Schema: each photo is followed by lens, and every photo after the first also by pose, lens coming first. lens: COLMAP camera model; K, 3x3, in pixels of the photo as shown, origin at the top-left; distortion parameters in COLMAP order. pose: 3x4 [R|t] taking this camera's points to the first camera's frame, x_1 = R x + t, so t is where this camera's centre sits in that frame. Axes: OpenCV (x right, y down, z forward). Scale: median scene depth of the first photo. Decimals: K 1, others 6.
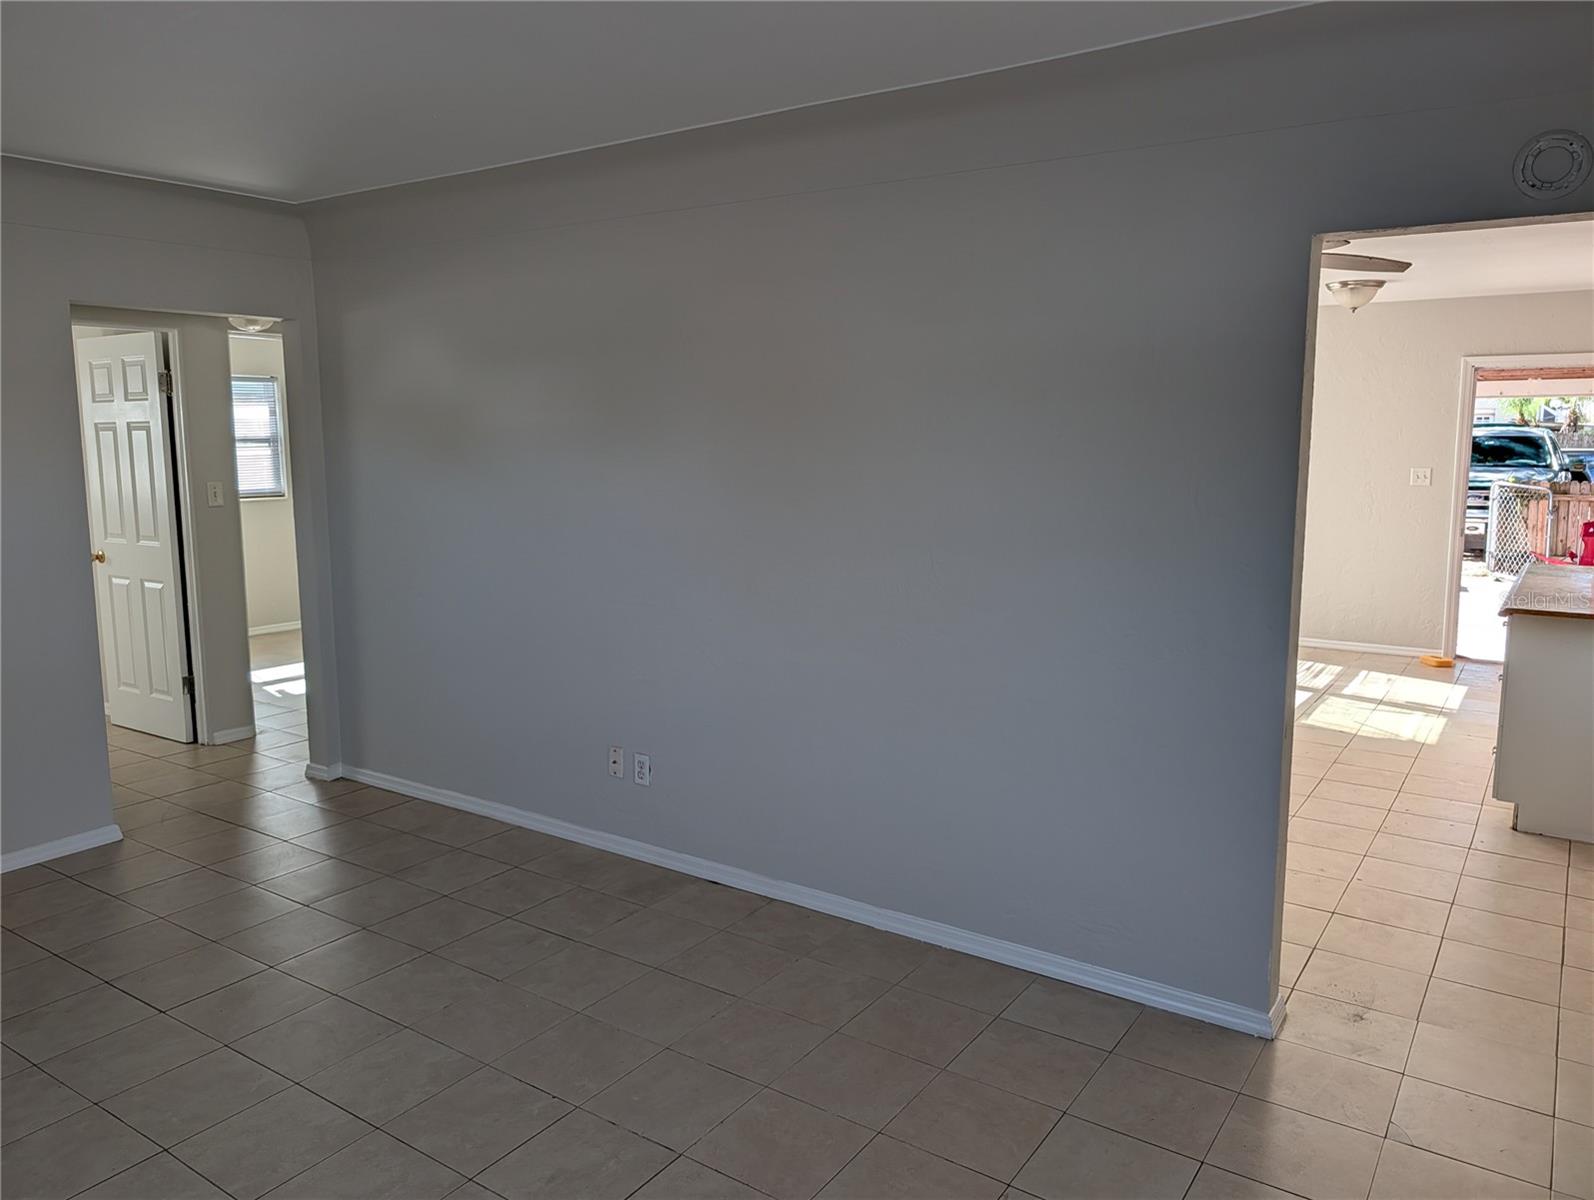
lens RADIAL K [[1151.8, 0, 795.4], [0, 1151.8, 599.1], [0, 0, 1]] dist [0.001584, 0.017104]
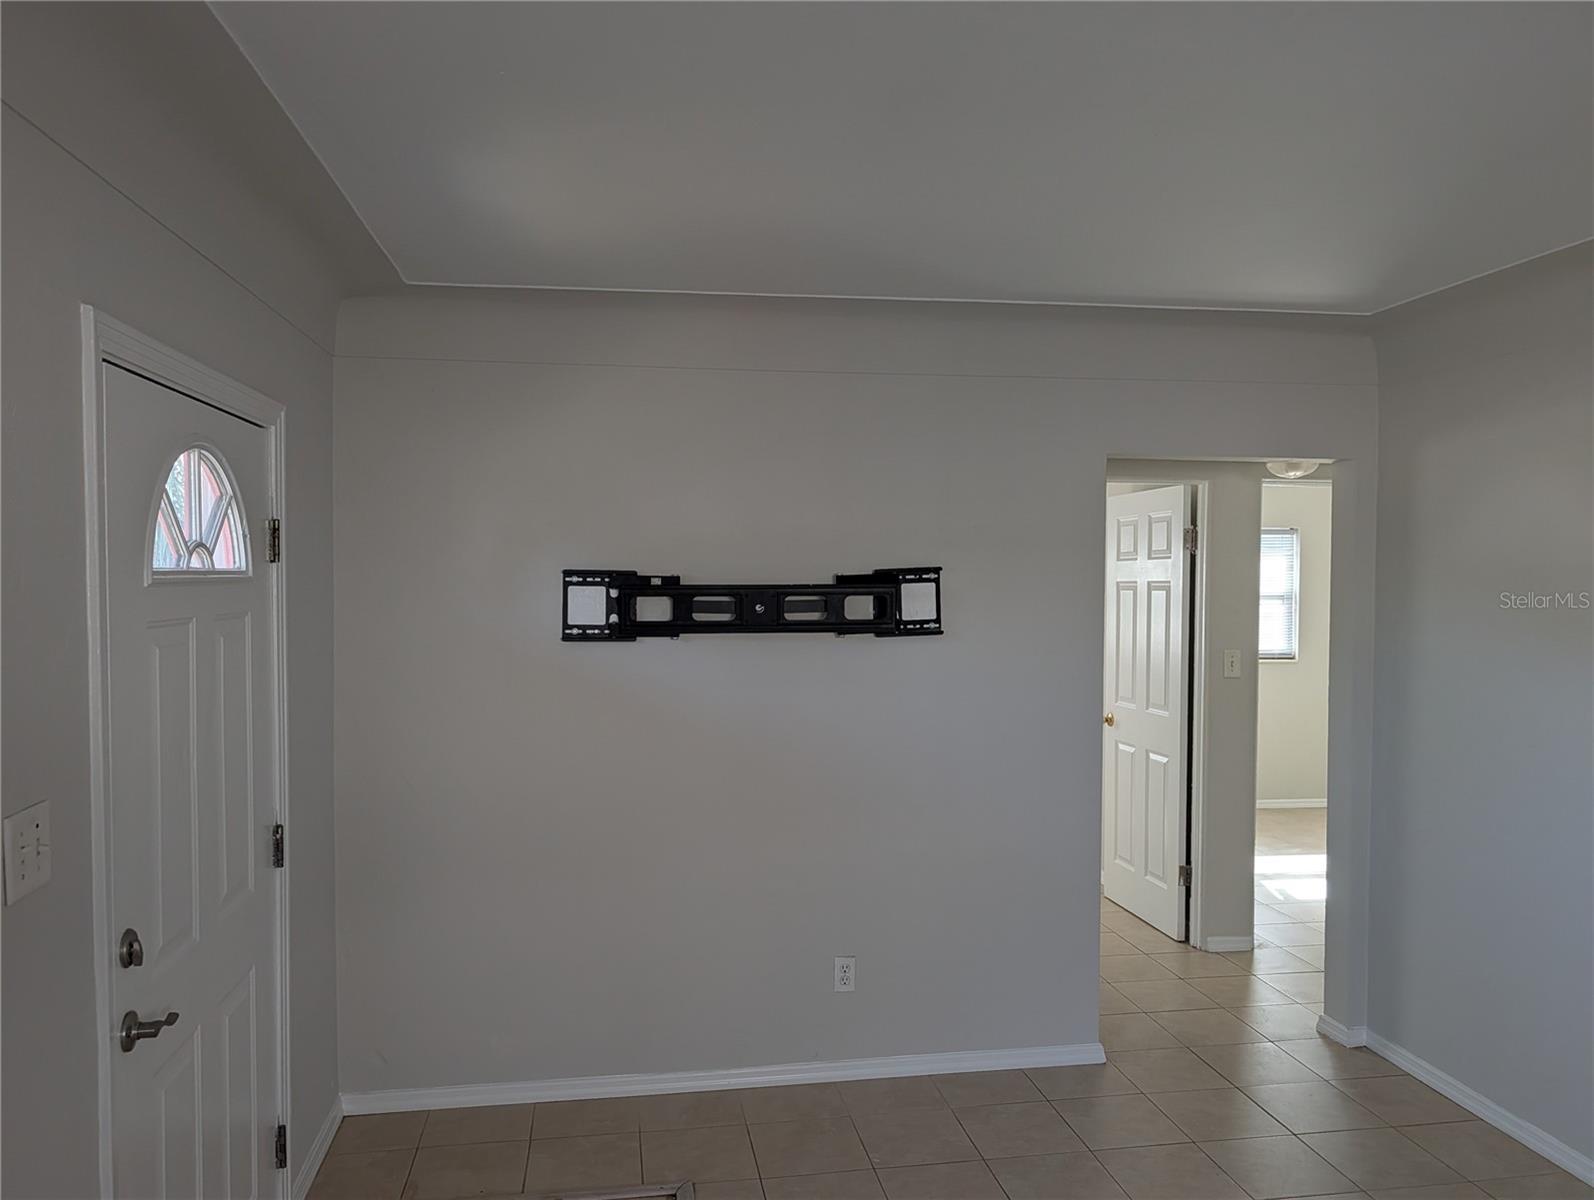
lens RADIAL K [[1151.8, 0, 796.8], [0, 1151.8, 603.3], [0, 0, 1]] dist [0.001584, 0.017104]
pose [[0.689728, 0.020121, -0.723789, -0.098495], [-0.109642, 0.990989, -0.076933, -0.032590], [0.715720, 0.132421, 0.685719, 0.157497]]
